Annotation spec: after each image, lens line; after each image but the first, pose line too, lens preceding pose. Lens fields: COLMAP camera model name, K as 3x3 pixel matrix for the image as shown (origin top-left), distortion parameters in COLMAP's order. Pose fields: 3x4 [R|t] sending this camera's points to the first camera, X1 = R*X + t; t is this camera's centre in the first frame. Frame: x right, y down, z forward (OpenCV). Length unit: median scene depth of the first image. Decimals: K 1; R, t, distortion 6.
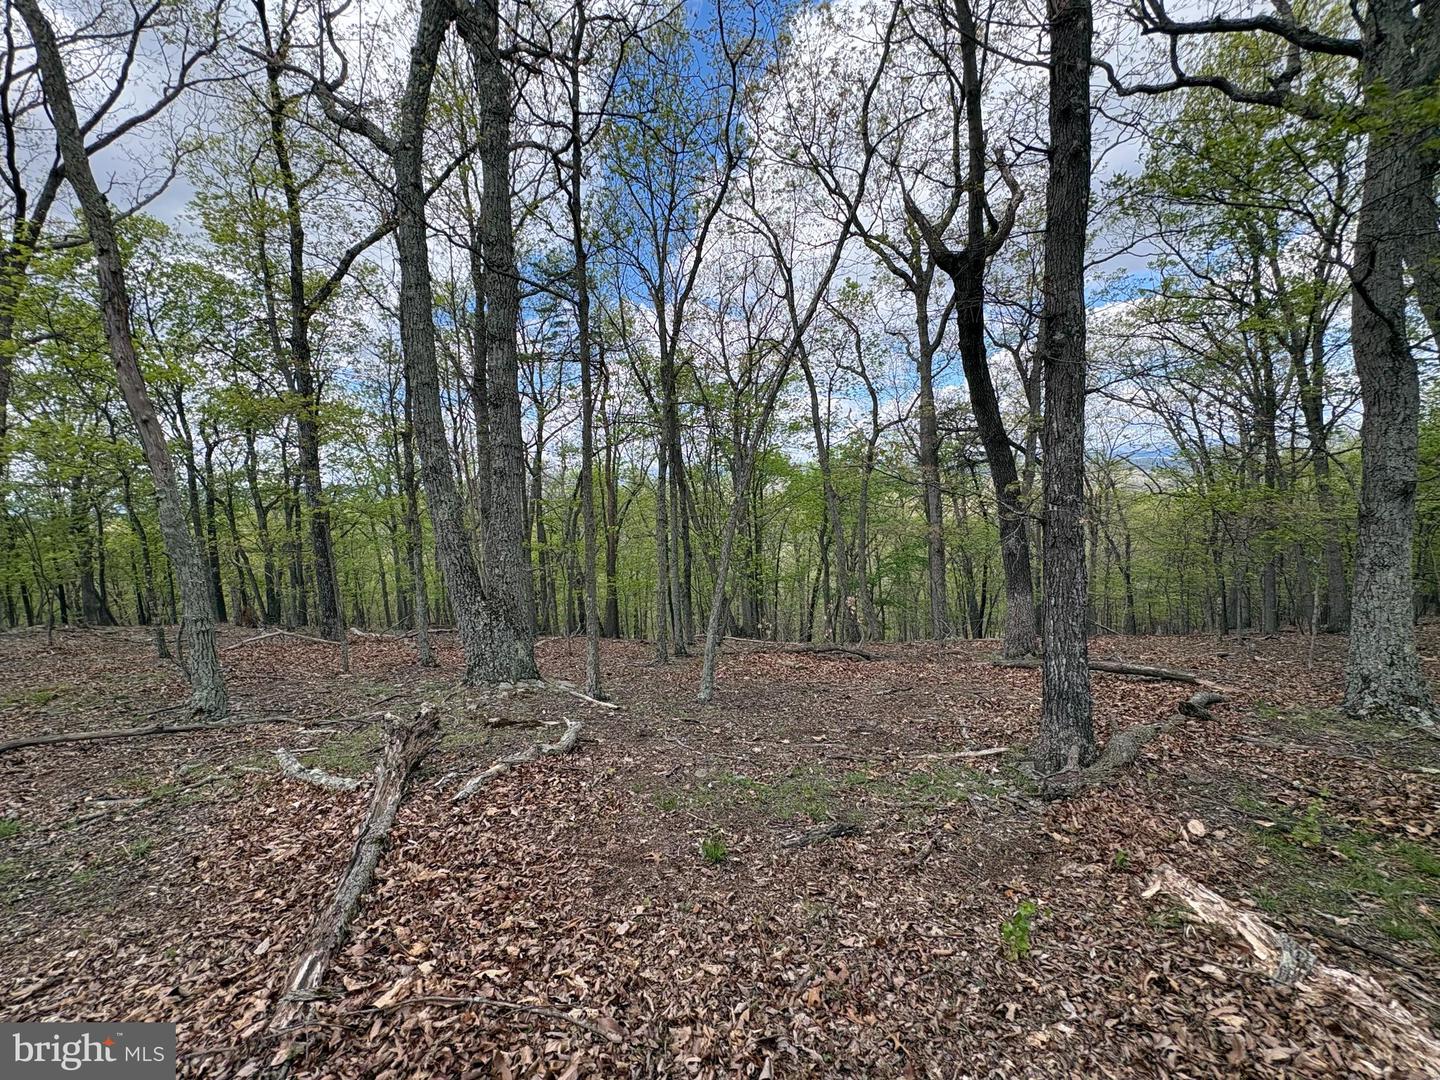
lens RADIAL K [[572.5, 0, 718.0], [0, 572.5, 541.3], [0, 0, 1]] dist [0.000887, 0.000082]
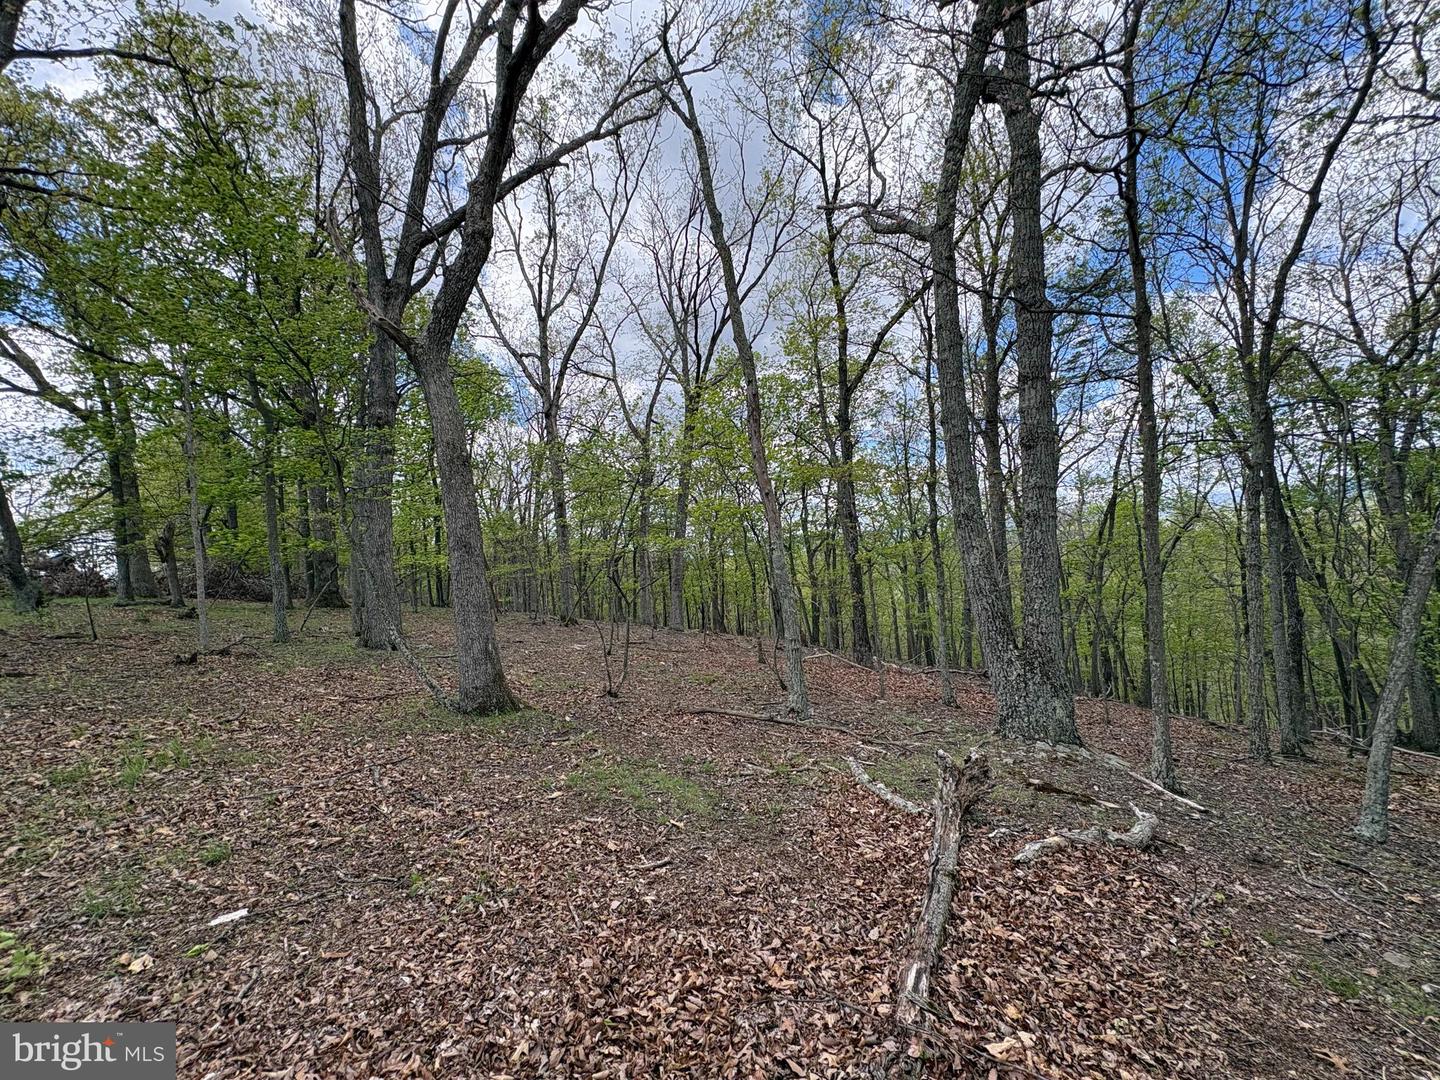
lens RADIAL K [[572.5, 0, 718.0], [0, 572.5, 541.3], [0, 0, 1]] dist [0.000887, 0.000082]
pose [[0.680048, -0.021210, -0.732861, -0.048176], [-0.030218, 0.997921, -0.056921, -0.008826], [0.732545, 0.060855, 0.677993, -0.032102]]
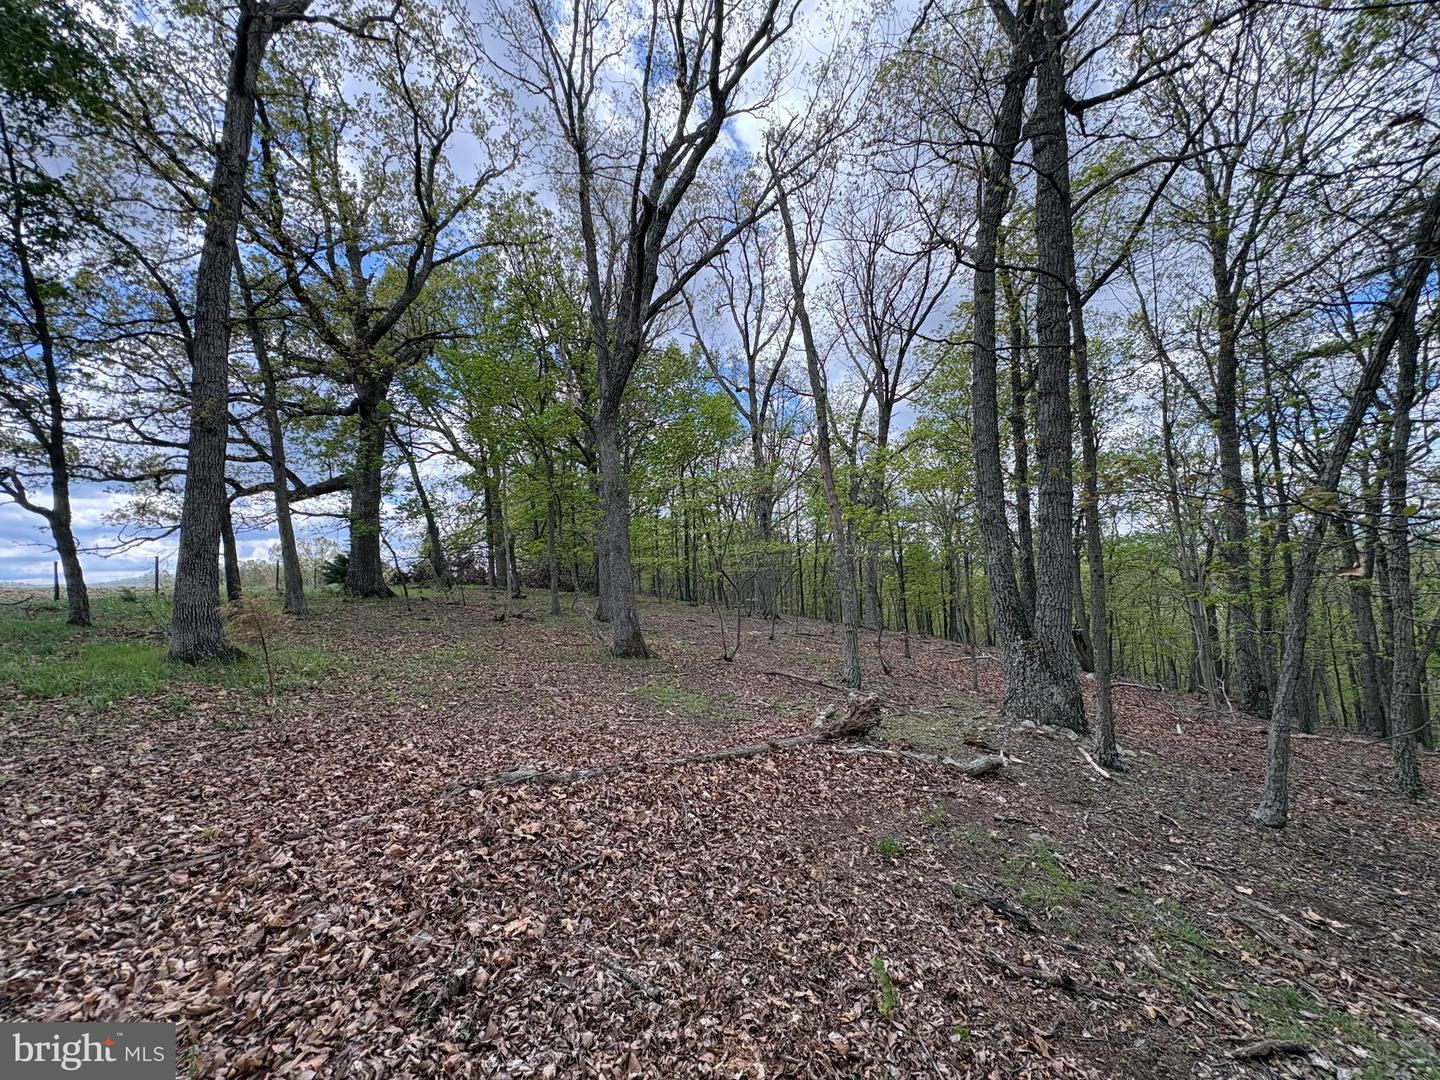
lens RADIAL K [[585.0, 0, 720.0], [0, 585.0, 540.0], [0, 0, 1]] dist [0.001132, 0.000132]
pose [[0.279852, -0.034694, -0.959416, 0.556570], [-0.047634, 0.997614, -0.049969, -0.001361], [0.958861, 0.059685, 0.277531, 0.157826]]
